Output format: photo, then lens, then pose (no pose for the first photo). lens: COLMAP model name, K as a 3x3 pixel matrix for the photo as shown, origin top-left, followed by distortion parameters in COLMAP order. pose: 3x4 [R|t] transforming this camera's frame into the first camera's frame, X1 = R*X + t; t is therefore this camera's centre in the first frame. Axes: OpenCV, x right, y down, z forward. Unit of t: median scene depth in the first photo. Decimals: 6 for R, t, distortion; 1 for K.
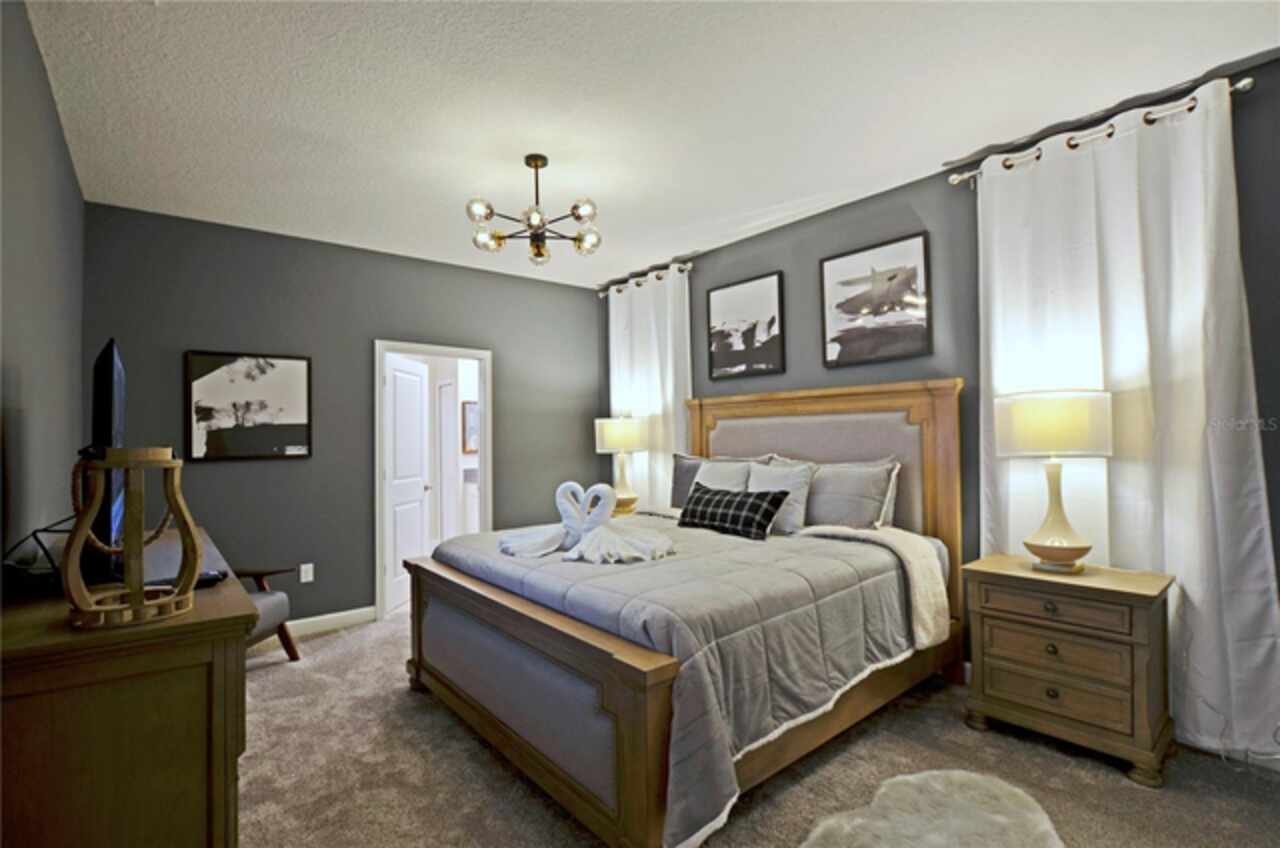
lens RADIAL K [[594.5, 0, 646.9], [0, 594.5, 431.8], [0, 0, 1]] dist [-0.026526, 0.001774]
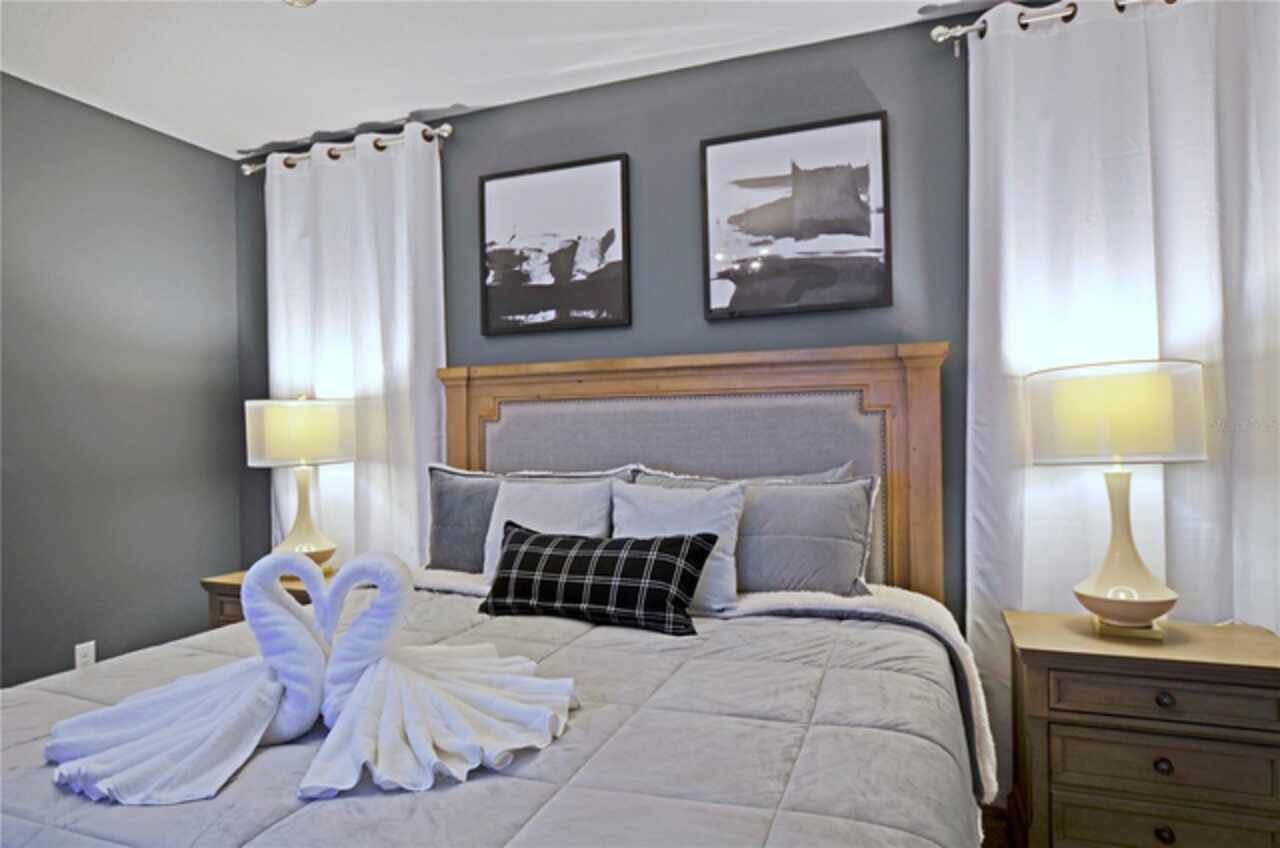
lens RADIAL K [[726.7, 0, 637.6], [0, 726.7, 426.7], [0, 0, 1]] dist [-0.016869, 0.003242]
pose [[0.874005, 0.004749, 0.485894, -0.122294], [-0.001567, 0.999975, -0.006955, 0.006205], [-0.485915, 0.005317, 0.873990, 0.382383]]
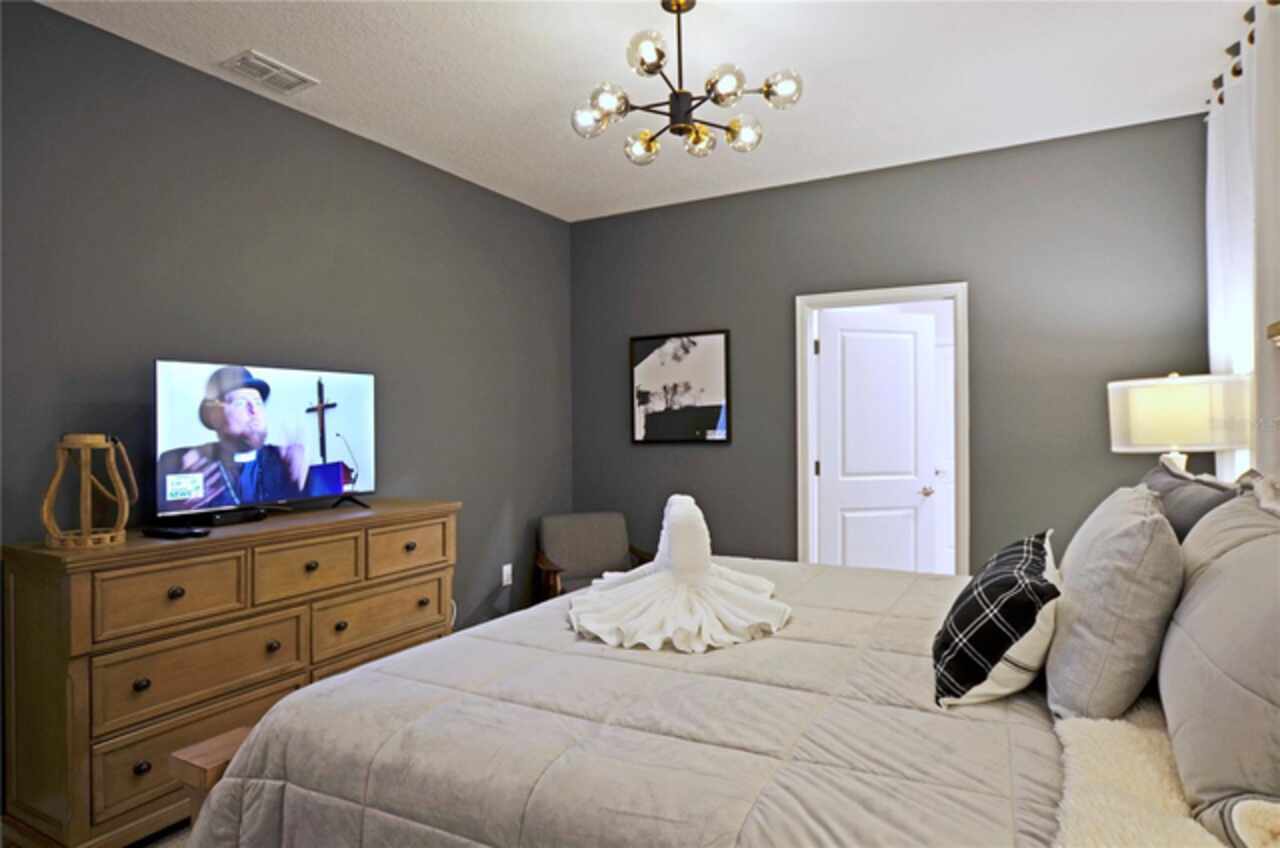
lens RADIAL K [[726.7, 0, 640.7], [0, 726.7, 417.3], [0, 0, 1]] dist [-0.016869, 0.003242]
pose [[0.361004, -0.004110, -0.932555, 0.442574], [0.012756, 0.999918, 0.000532, 0.002988], [0.932477, -0.012088, 0.361027, 0.540734]]
